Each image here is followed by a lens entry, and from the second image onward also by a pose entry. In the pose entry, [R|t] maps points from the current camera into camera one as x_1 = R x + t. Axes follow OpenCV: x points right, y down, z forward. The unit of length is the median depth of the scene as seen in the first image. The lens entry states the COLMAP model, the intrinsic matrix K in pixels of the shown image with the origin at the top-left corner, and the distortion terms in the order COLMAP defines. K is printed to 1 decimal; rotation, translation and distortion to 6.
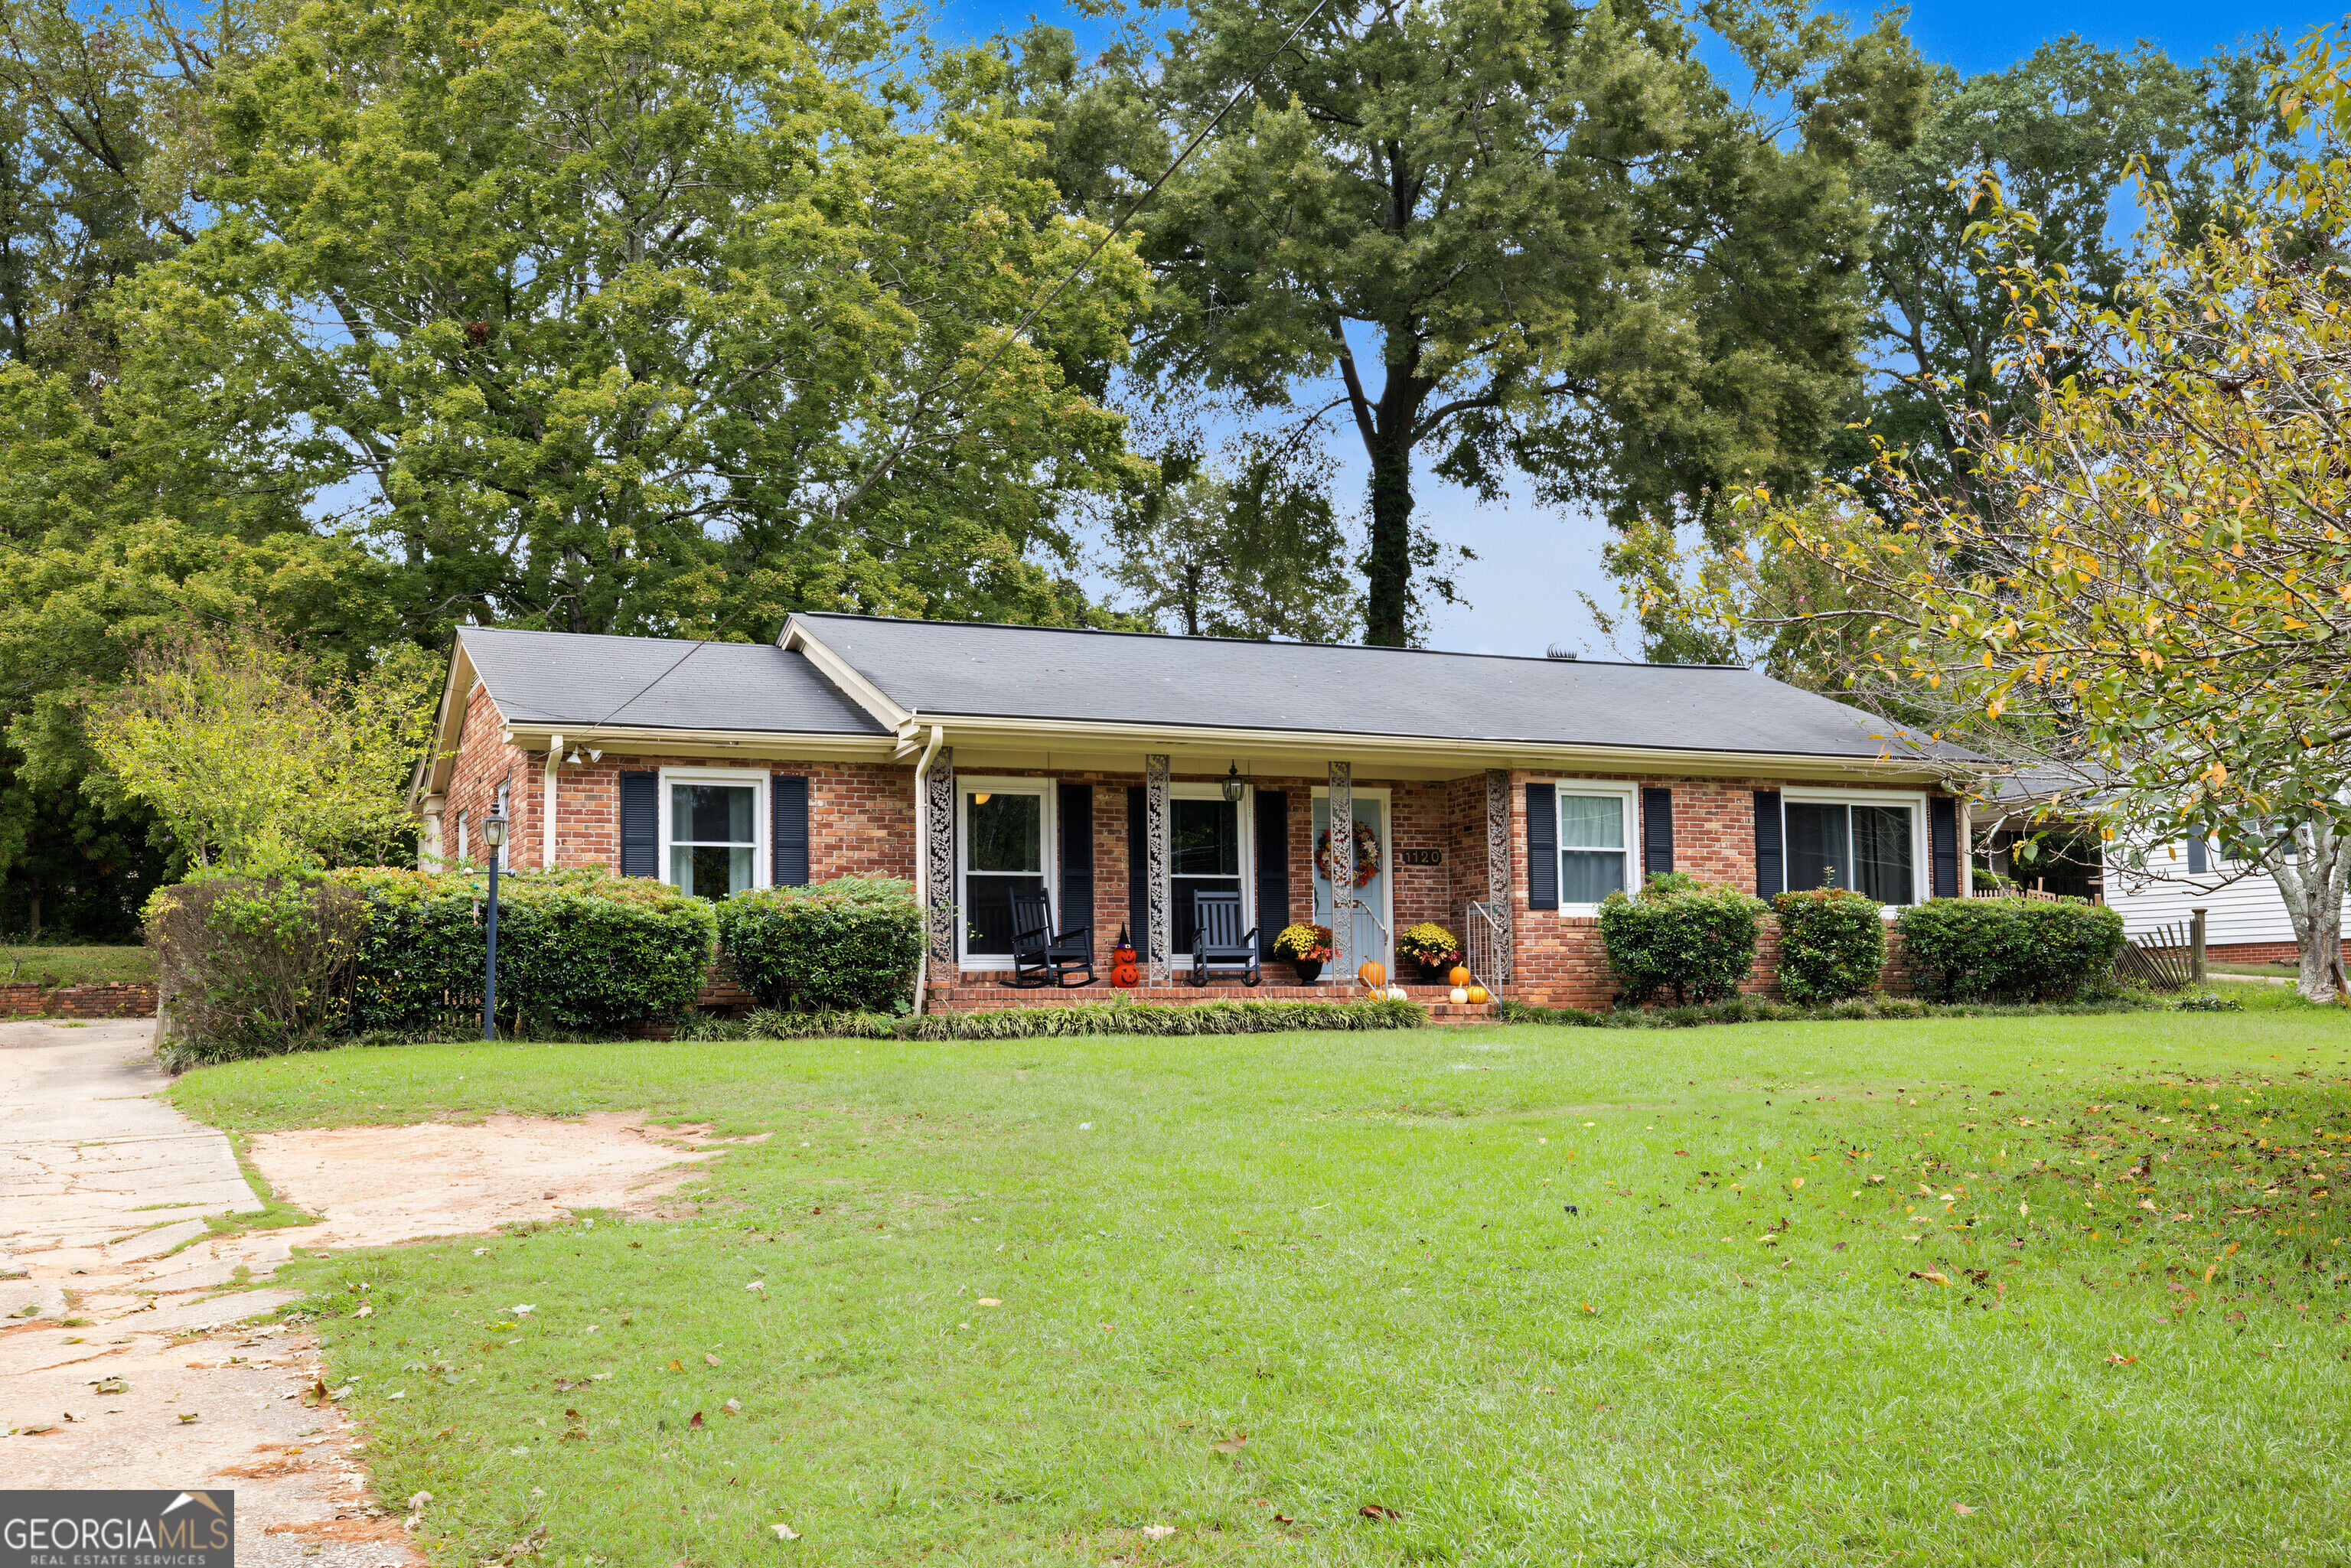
lens RADIAL K [[2238.3, 0, 1191.9], [0, 2238.3, 793.5], [0, 0, 1]] dist [-0.007684, 0.000000]
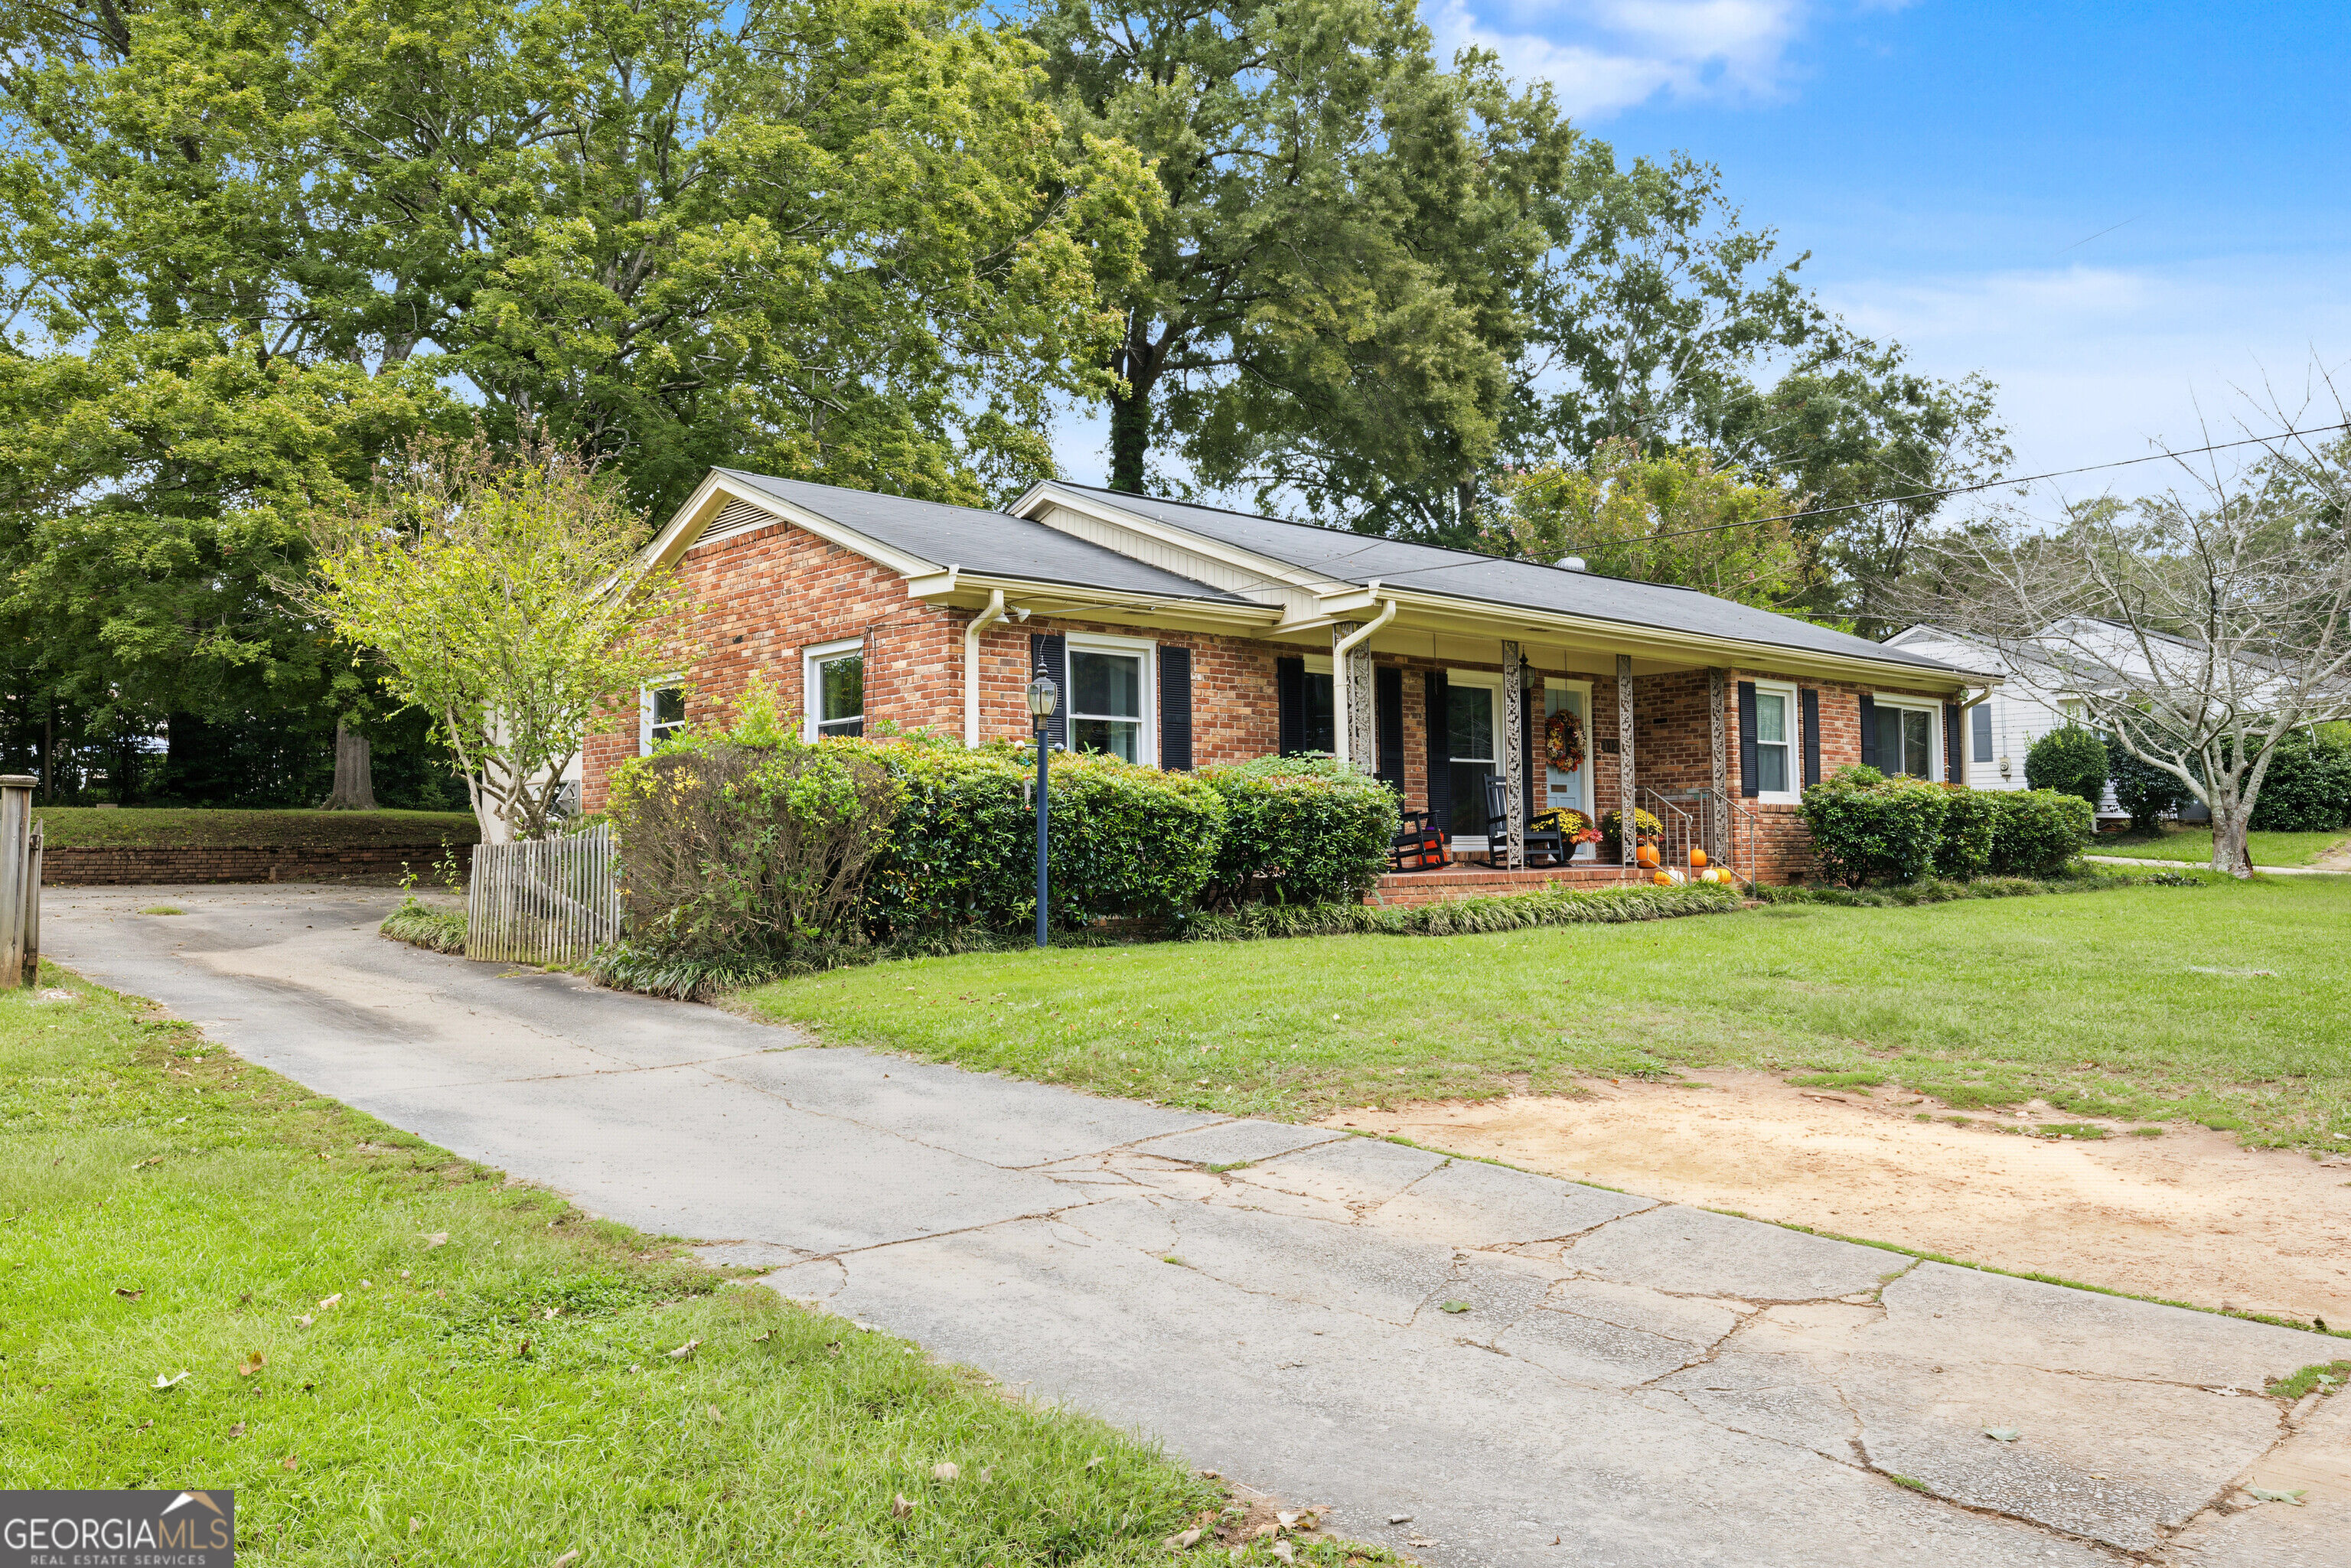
lens RADIAL K [[1634.4, 0, 1160.6], [0, 1634.4, 790.8], [0, 0, 1]] dist [-0.003048, 0.002264]
pose [[0.953852, 0.013302, 0.299982, -0.360668], [-0.031943, 0.997845, 0.057323, 0.012058], [-0.298573, -0.064260, 0.952221, 0.321630]]
